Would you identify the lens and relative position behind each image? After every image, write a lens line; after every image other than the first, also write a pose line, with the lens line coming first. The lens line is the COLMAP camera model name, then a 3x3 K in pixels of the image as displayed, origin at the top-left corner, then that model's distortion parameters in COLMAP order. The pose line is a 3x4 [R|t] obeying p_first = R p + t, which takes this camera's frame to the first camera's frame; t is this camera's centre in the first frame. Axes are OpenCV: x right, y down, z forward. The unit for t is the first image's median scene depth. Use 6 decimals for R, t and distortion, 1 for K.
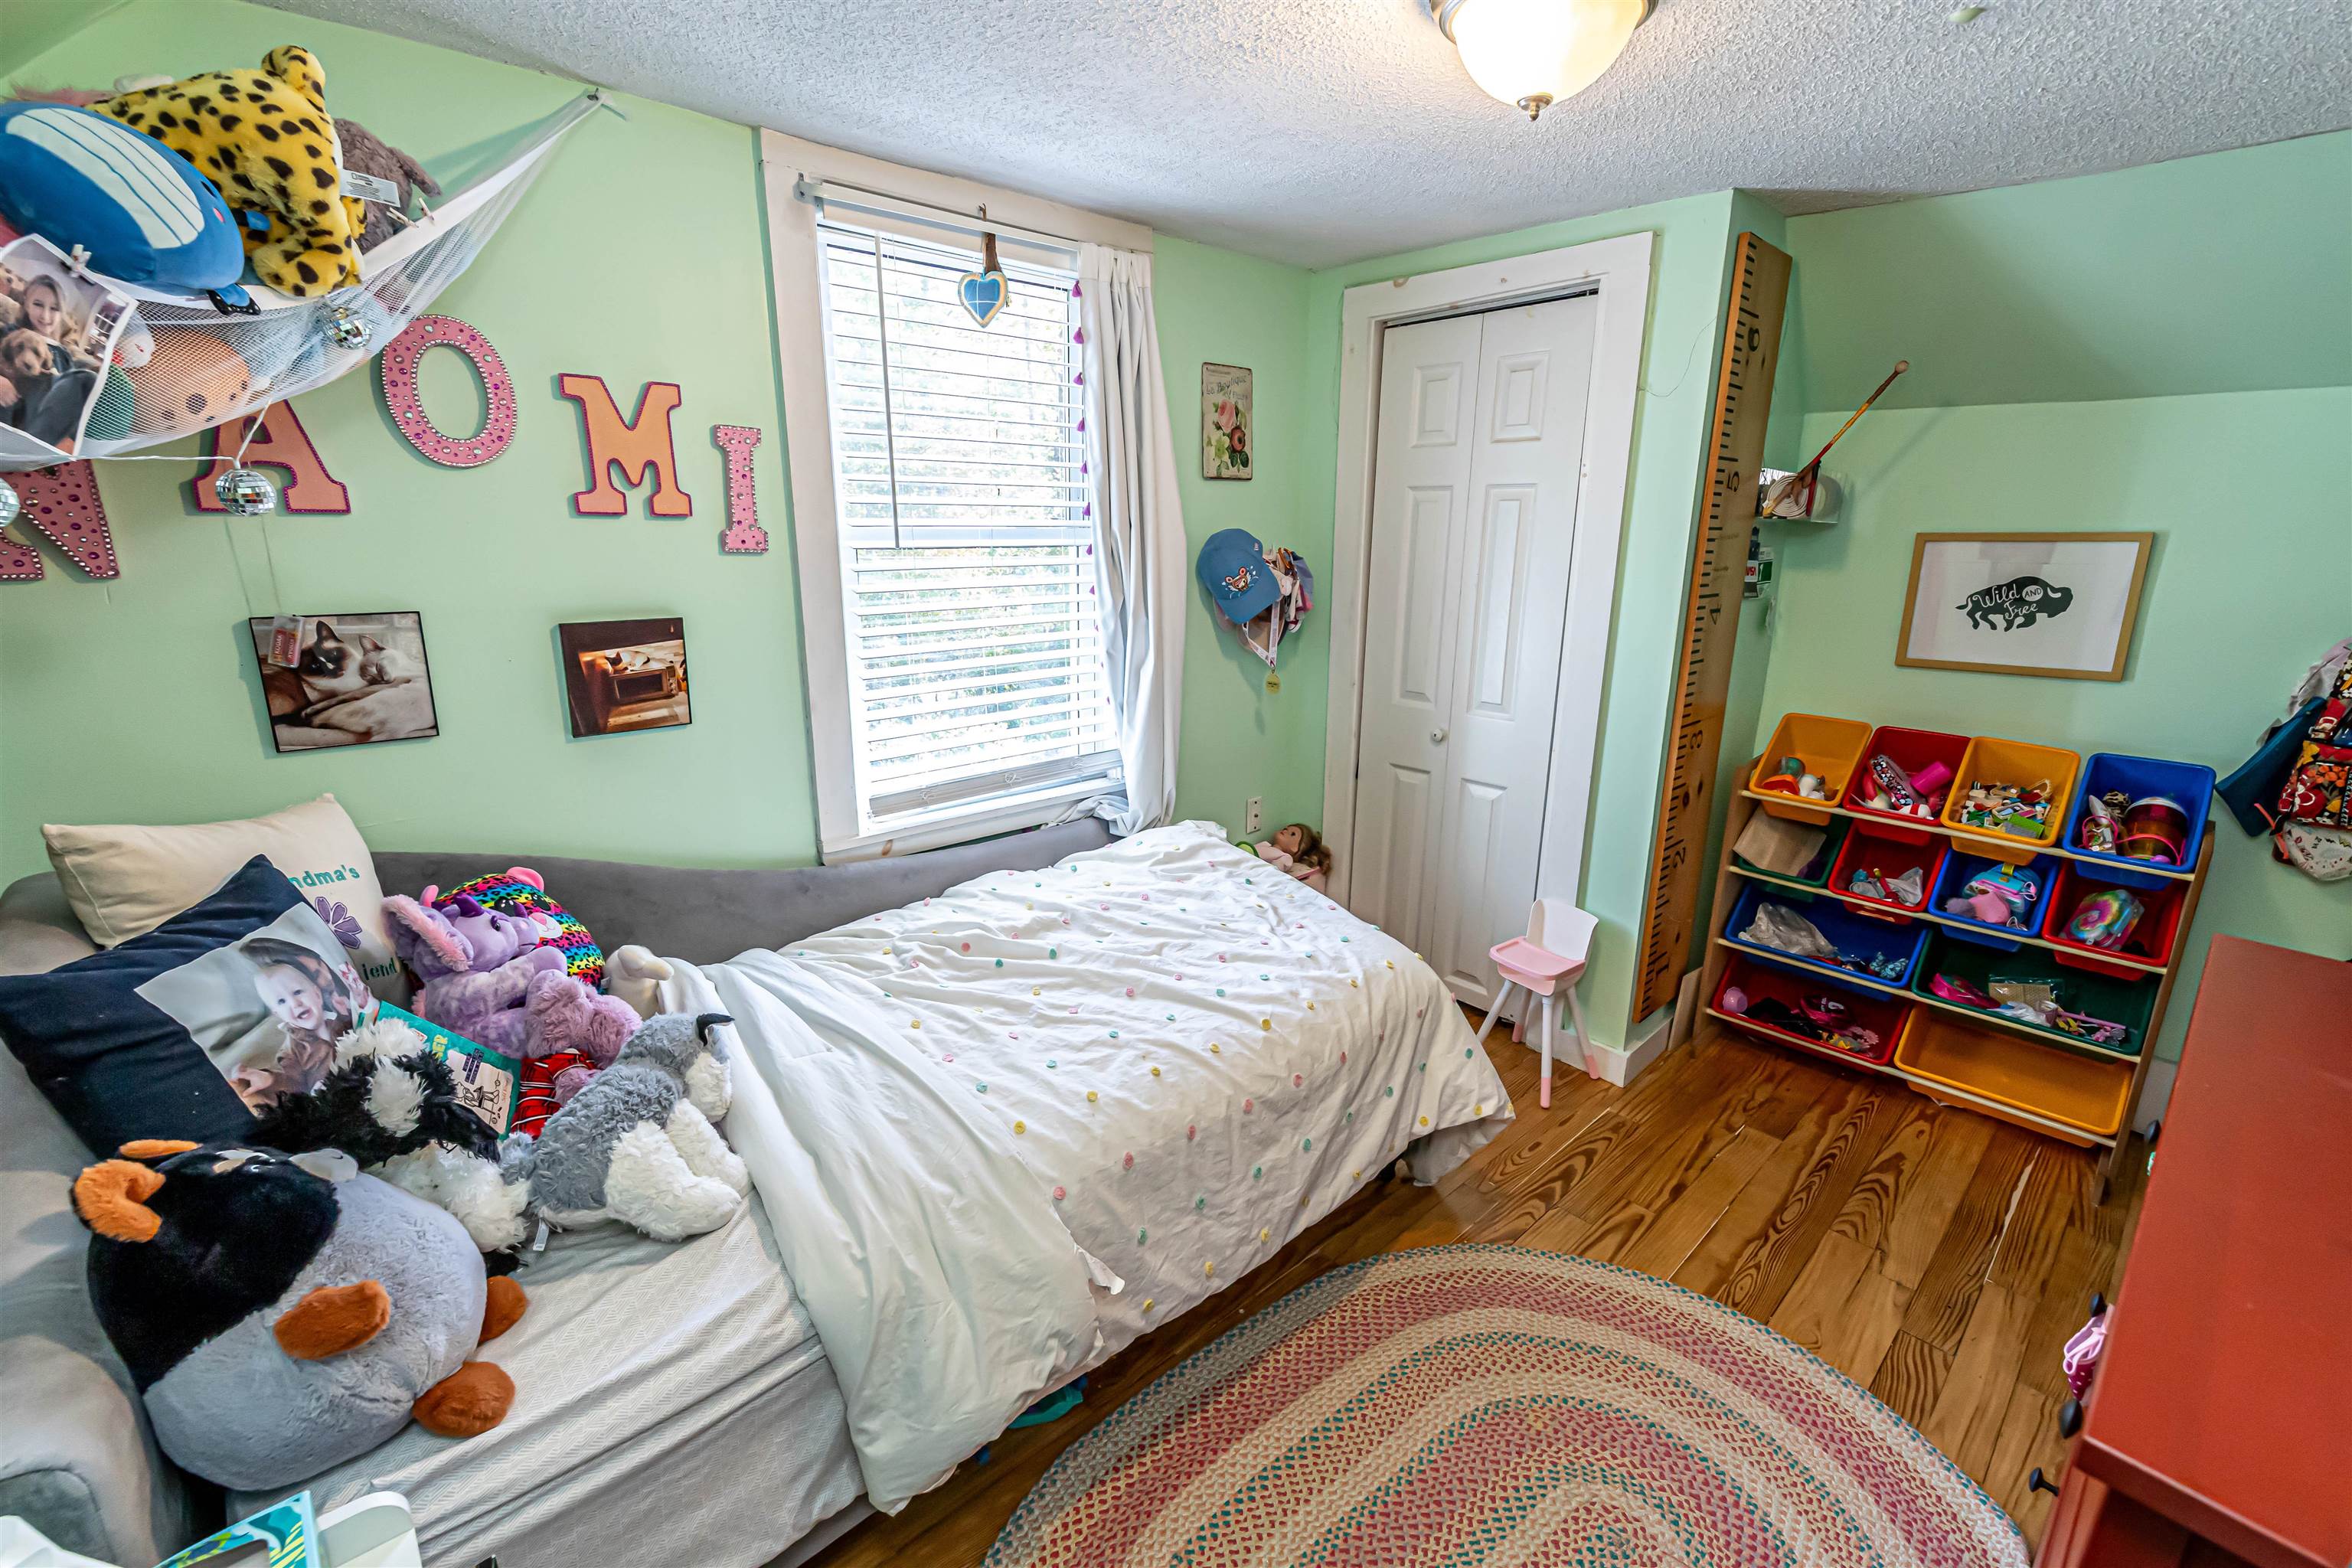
lens RADIAL K [[1002.7, 0, 1176.0], [0, 1002.7, 784.0], [0, 0, 1]] dist [0.000590, -0.000004]
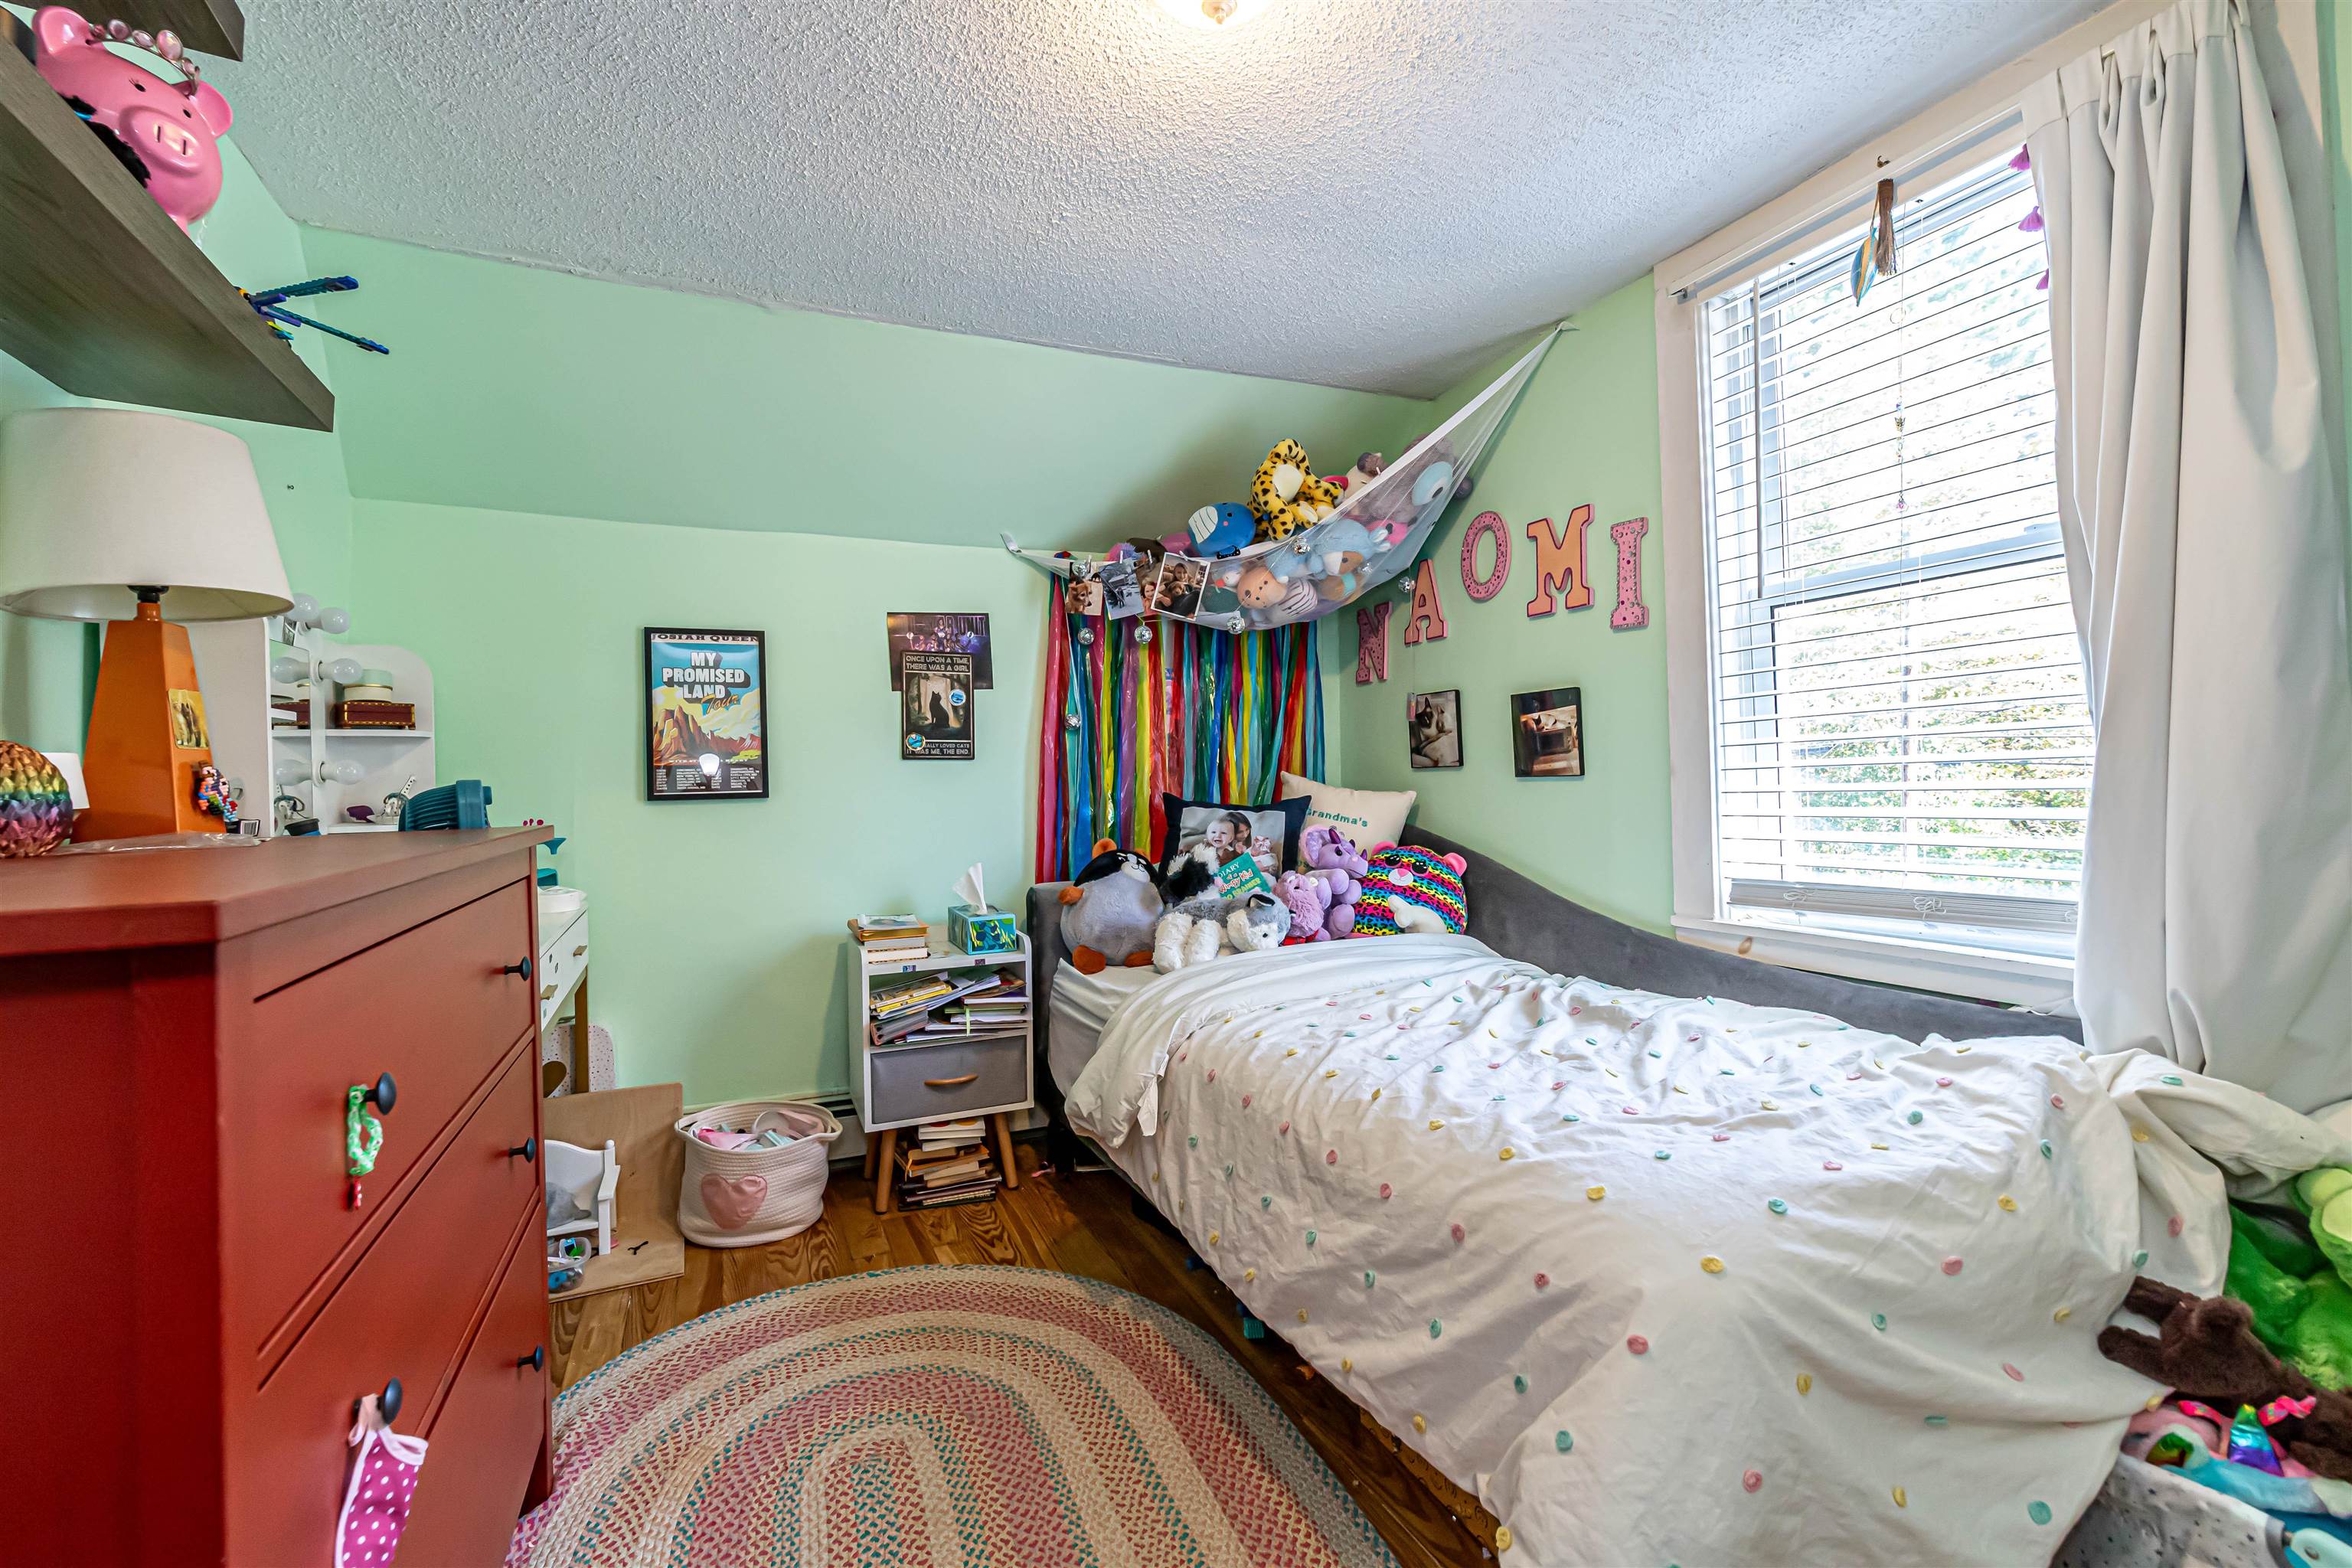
lens RADIAL K [[1024.5, 0, 1176.0], [0, 1024.5, 784.0], [0, 0, 1]] dist [0.001482, -0.000040]
pose [[-0.315033, -0.015404, -0.948956, 0.888284], [-0.229369, 0.971465, 0.060377, -0.014428], [0.920947, 0.236682, -0.309577, 1.009642]]
